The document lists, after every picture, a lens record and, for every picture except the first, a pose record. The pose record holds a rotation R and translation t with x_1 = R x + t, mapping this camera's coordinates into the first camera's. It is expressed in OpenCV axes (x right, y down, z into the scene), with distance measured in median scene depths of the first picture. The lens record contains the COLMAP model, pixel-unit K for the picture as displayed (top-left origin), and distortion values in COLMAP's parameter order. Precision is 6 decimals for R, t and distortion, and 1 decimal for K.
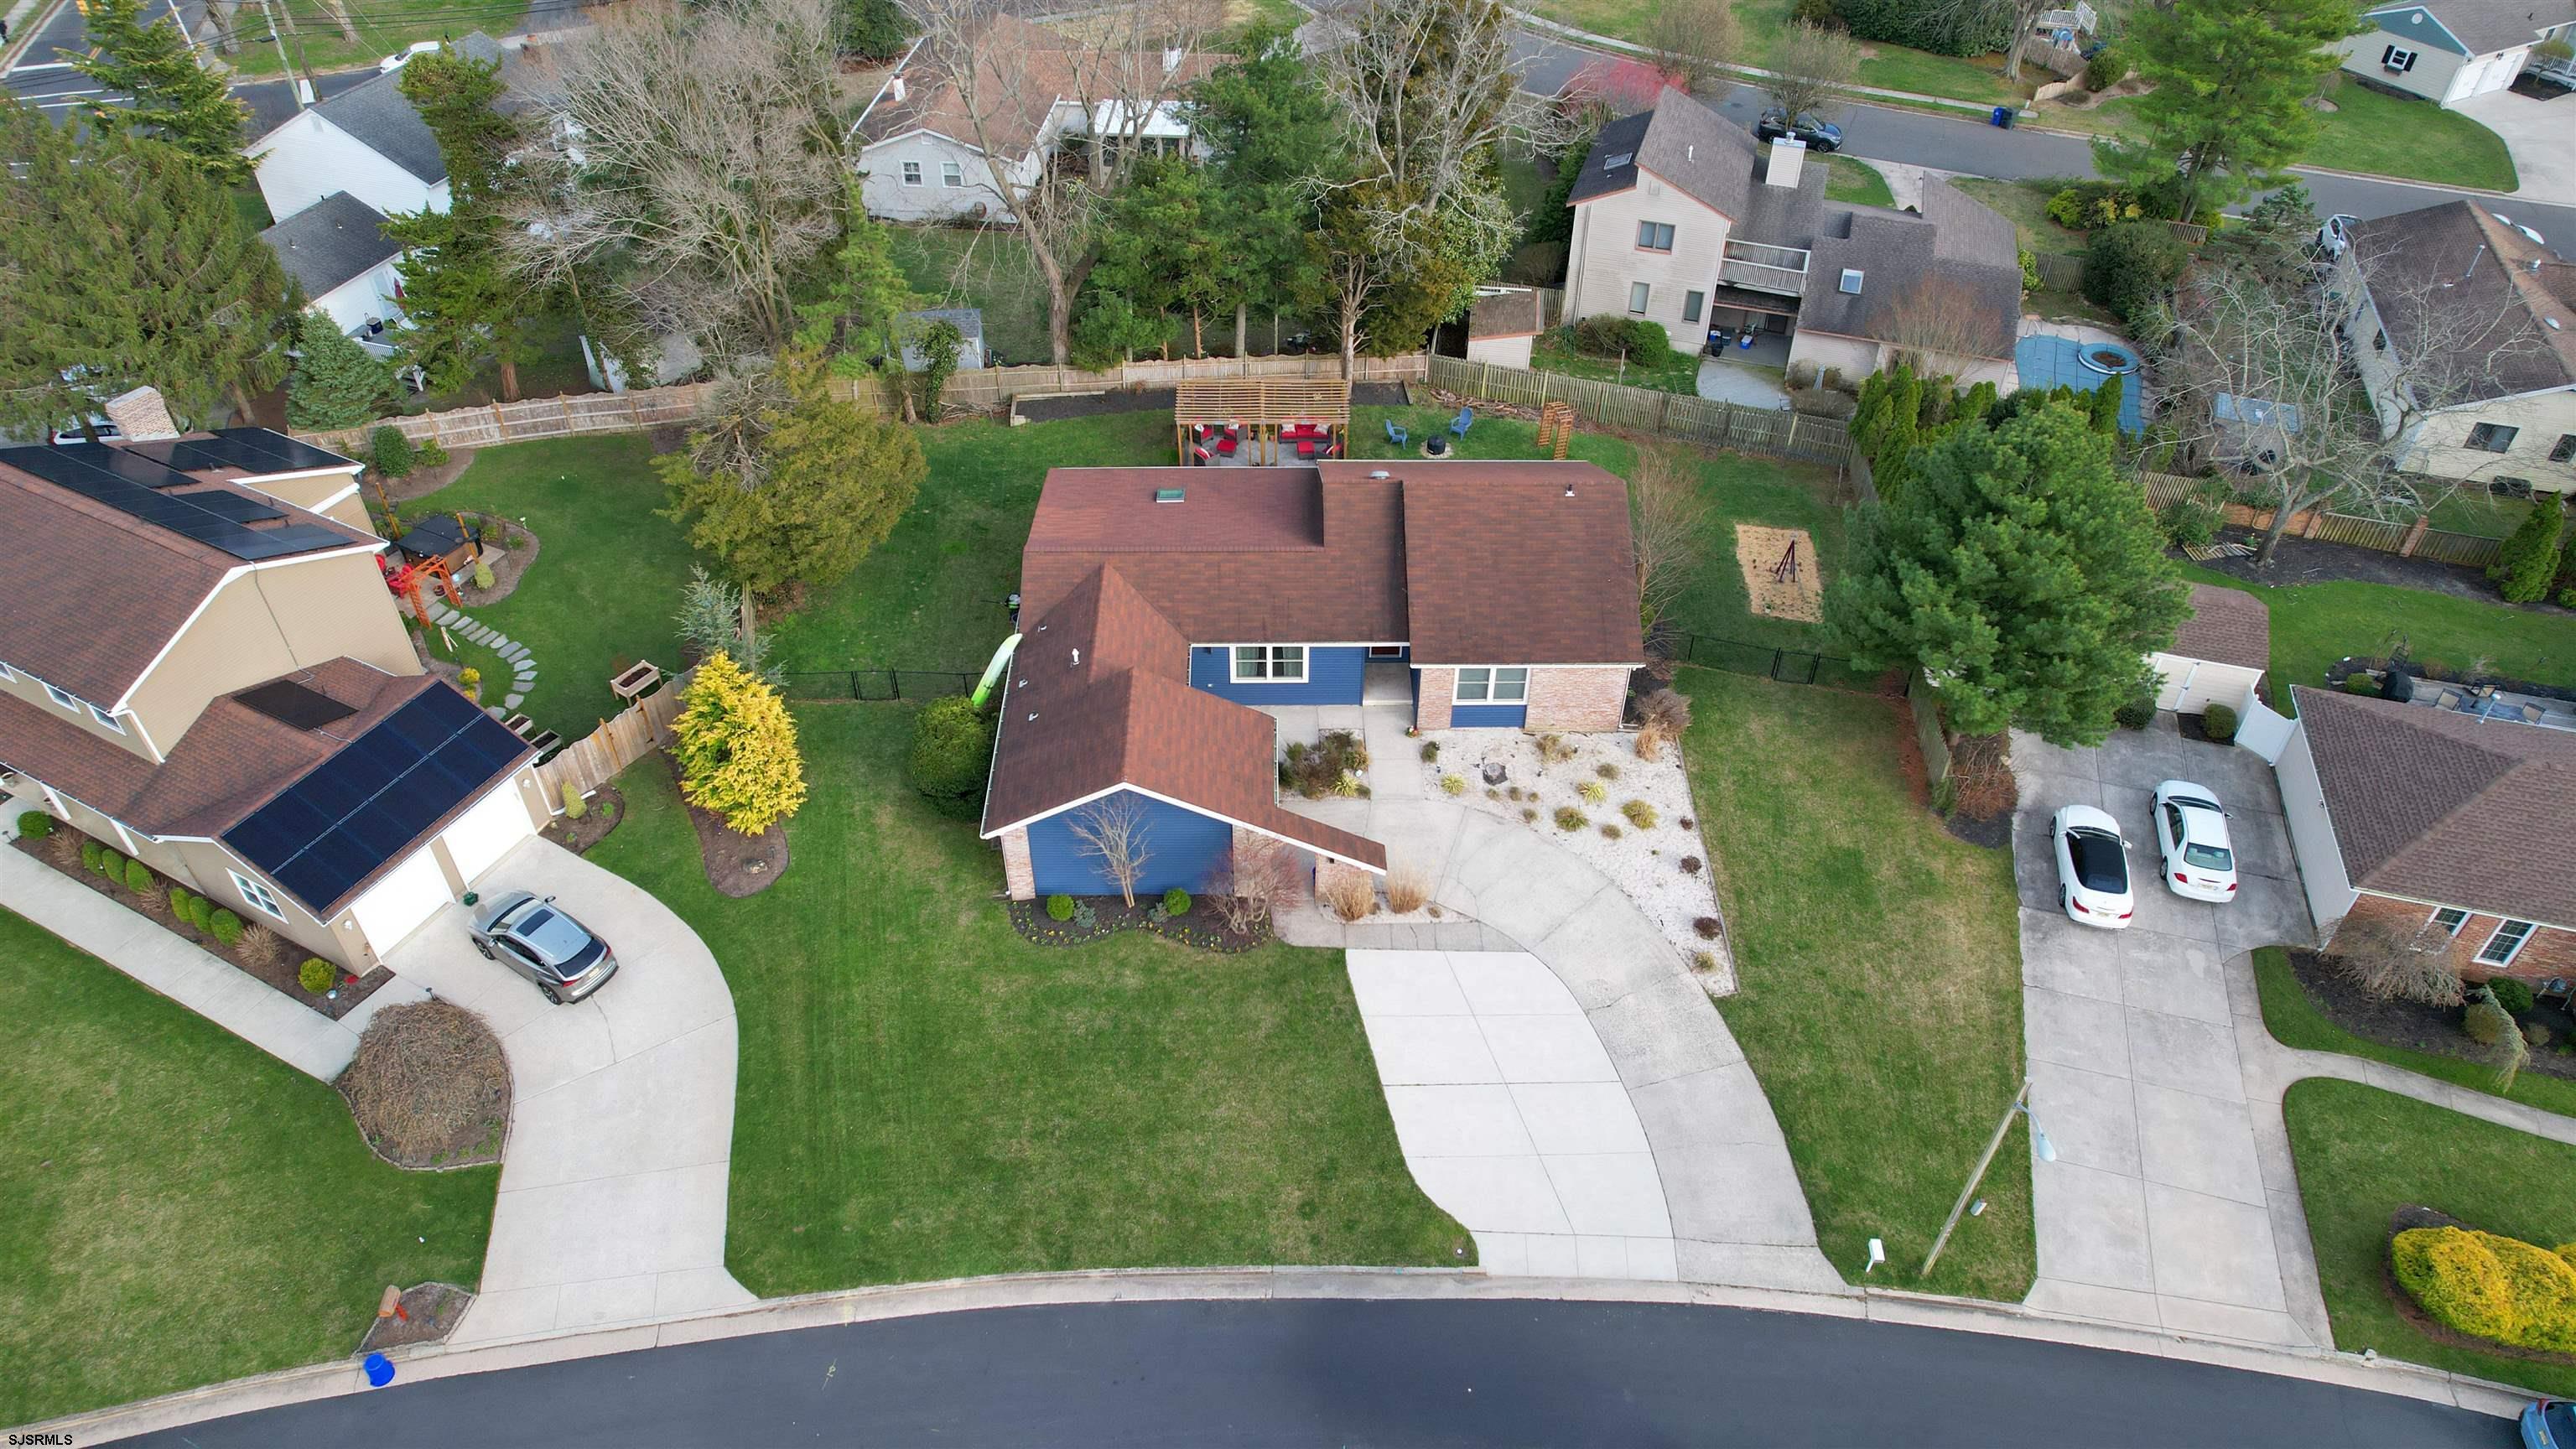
lens RADIAL K [[1637.8, 0, 1276.8], [0, 1637.8, 718.0], [0, 0, 1]] dist [-0.067534, 0.050909]
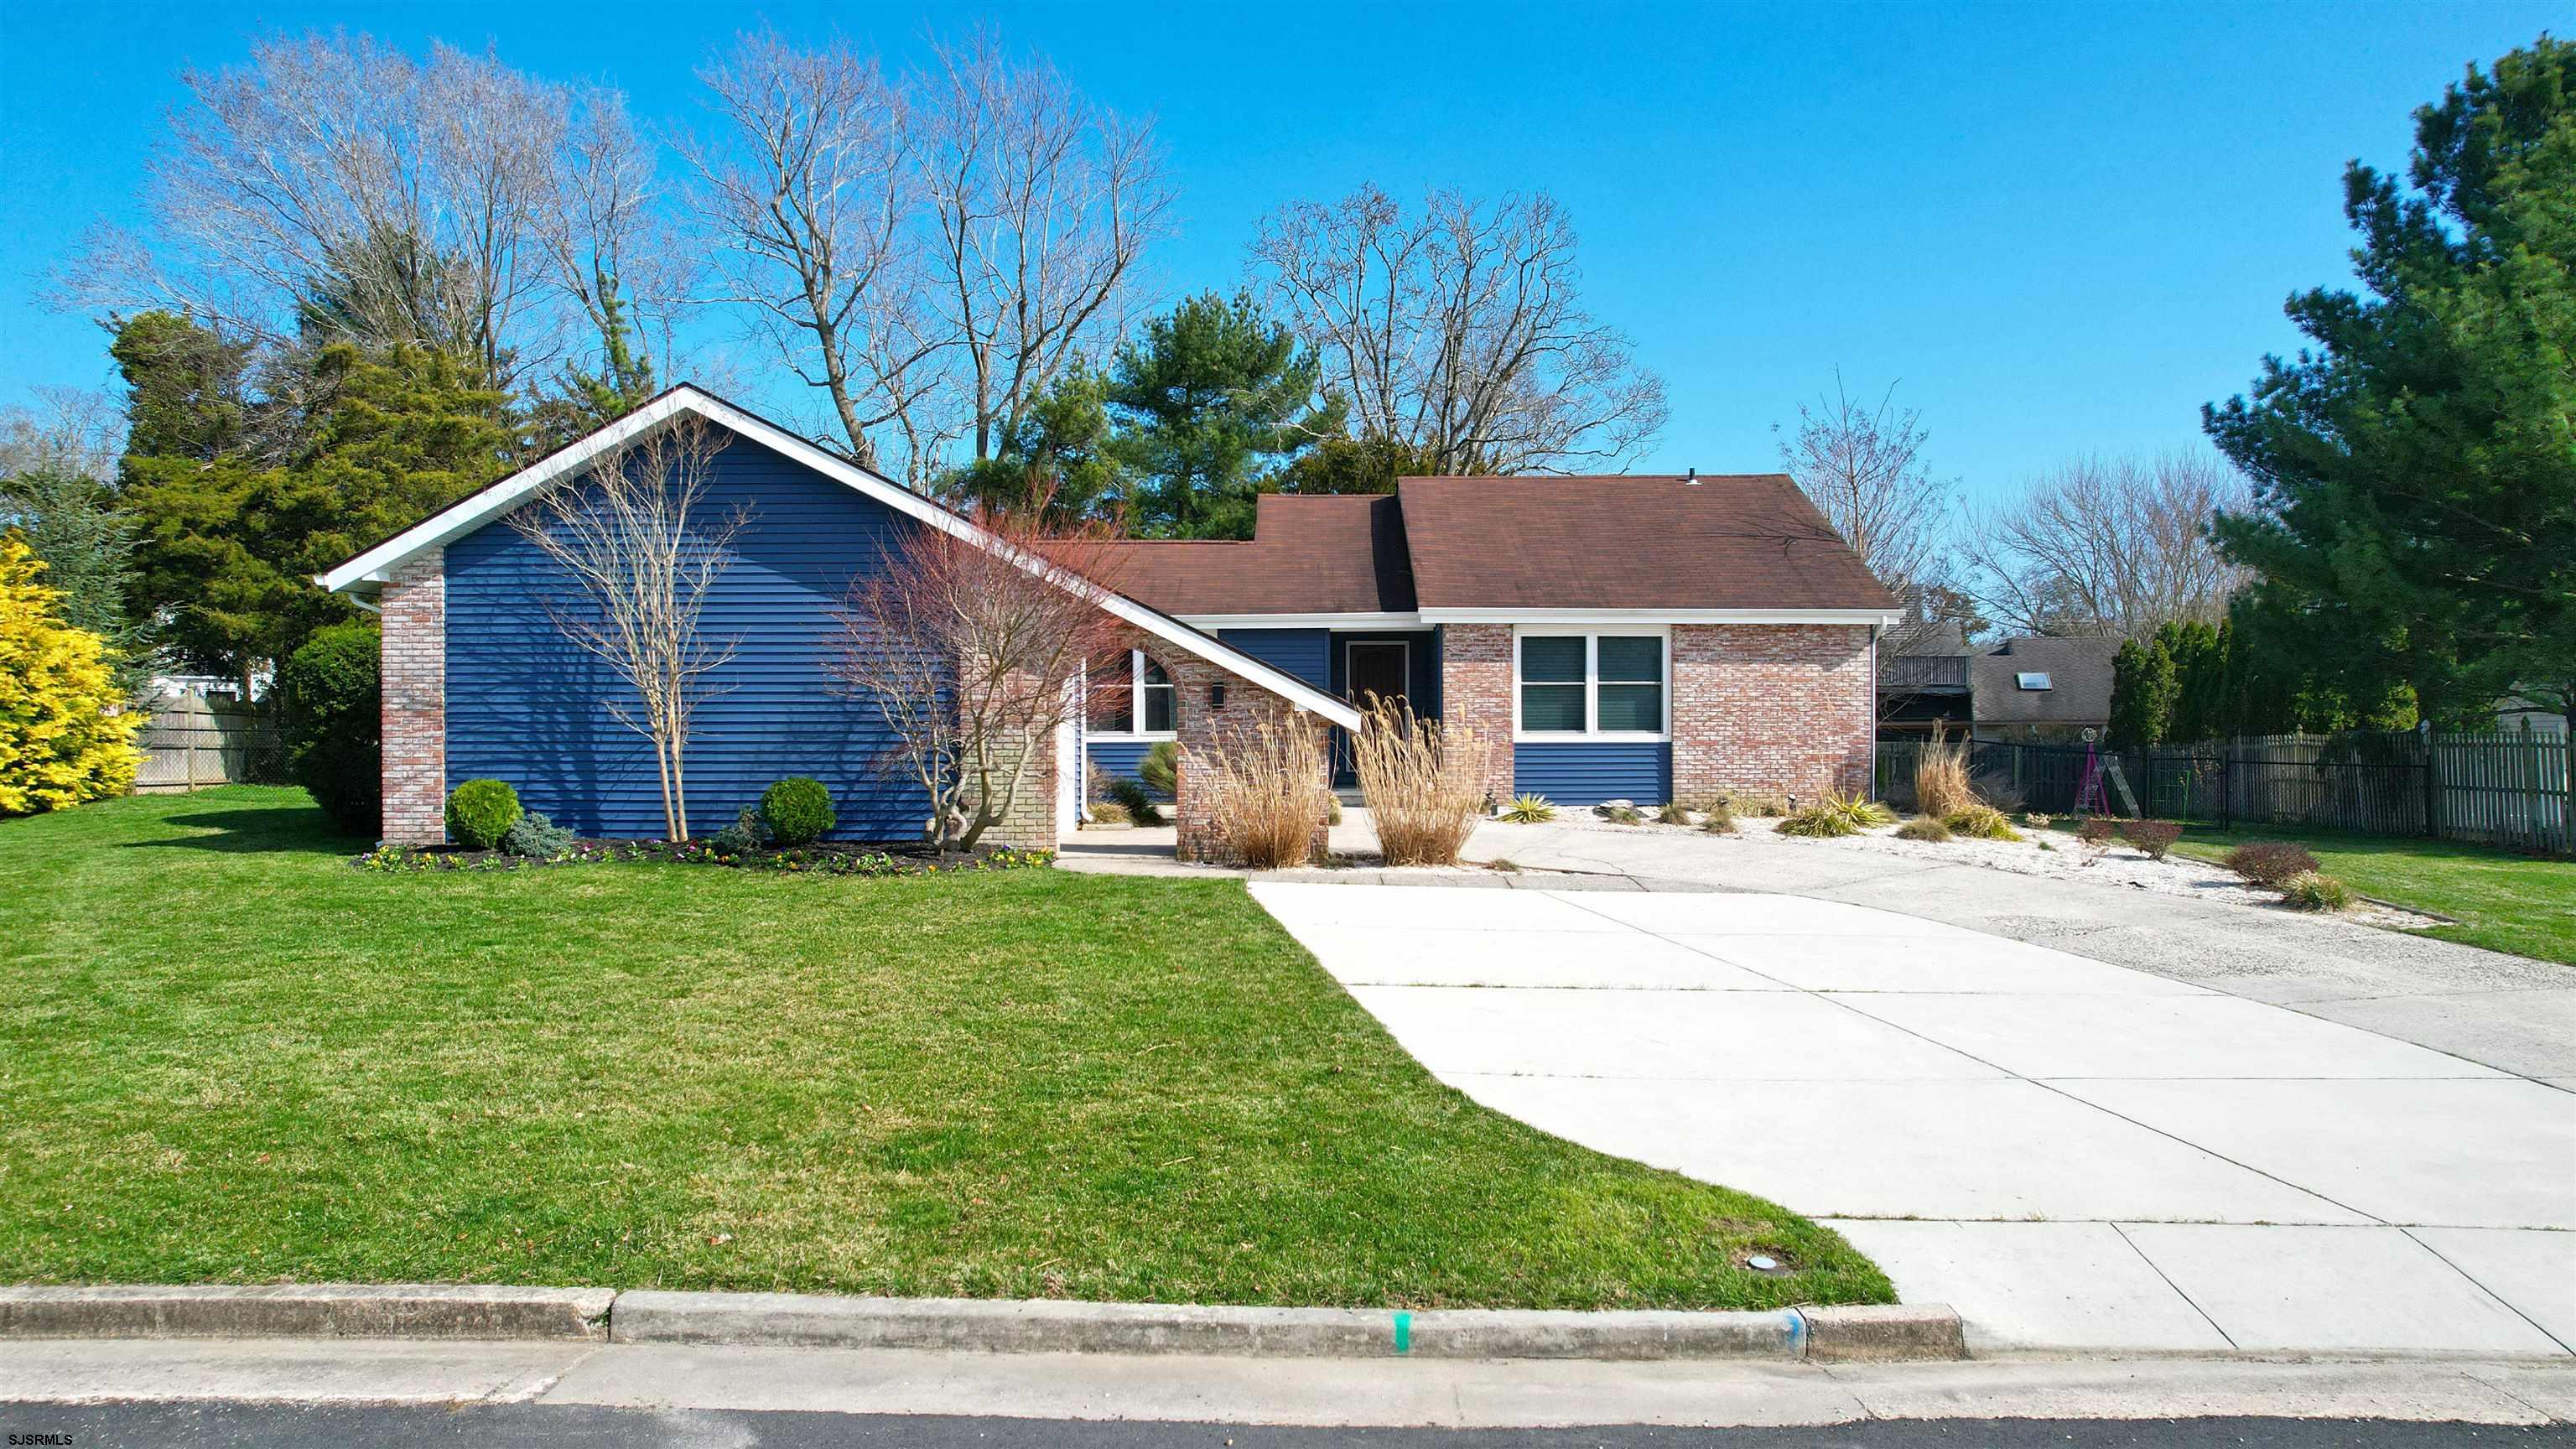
lens RADIAL K [[1637.8, 0, 1276.8], [0, 1637.8, 718.0], [0, 0, 1]] dist [-0.067534, 0.050909]
pose [[0.999639, 0.006721, -0.025999, 0.056023], [-0.022150, 0.753712, -0.656831, 0.333844], [0.015181, 0.657170, 0.753589, 0.703965]]
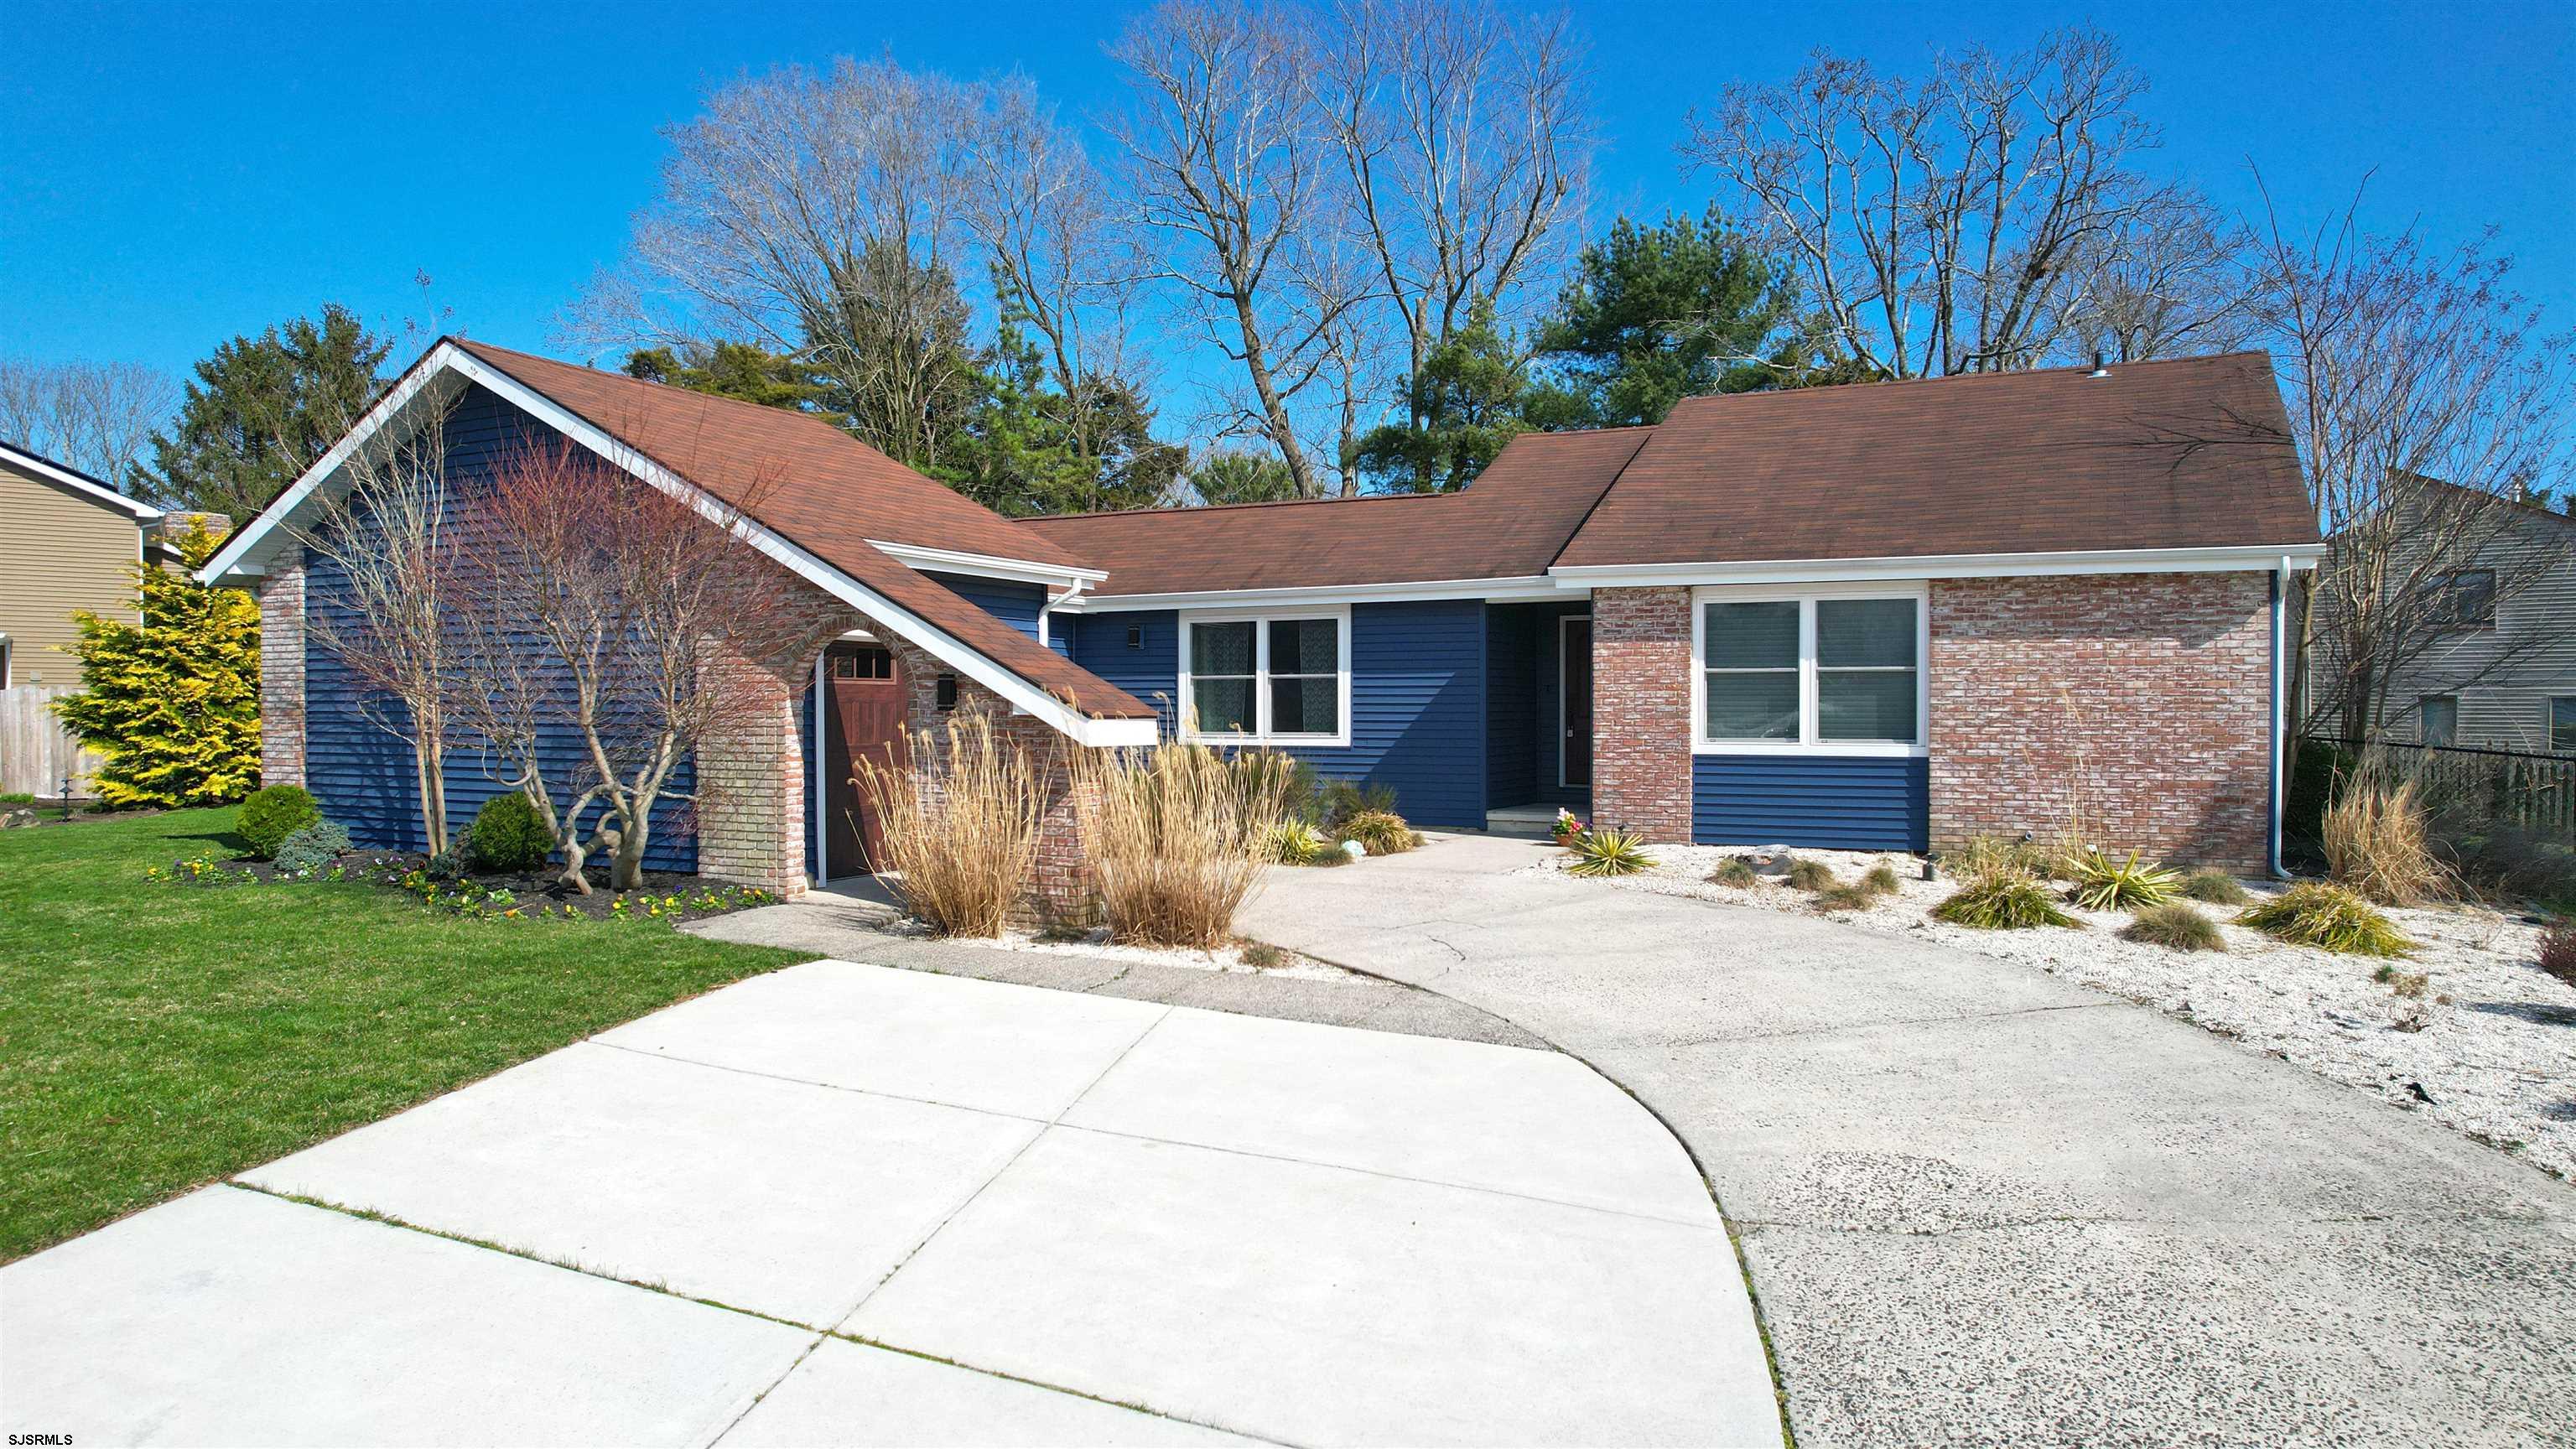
lens RADIAL K [[1637.8, 0, 1276.8], [0, 1637.8, 718.0], [0, 0, 1]] dist [-0.067534, 0.050909]
pose [[0.885269, 0.012676, -0.464906, 0.207470], [-0.311714, 0.758042, -0.572894, 0.227829], [0.345156, 0.652083, 0.675022, 0.818840]]
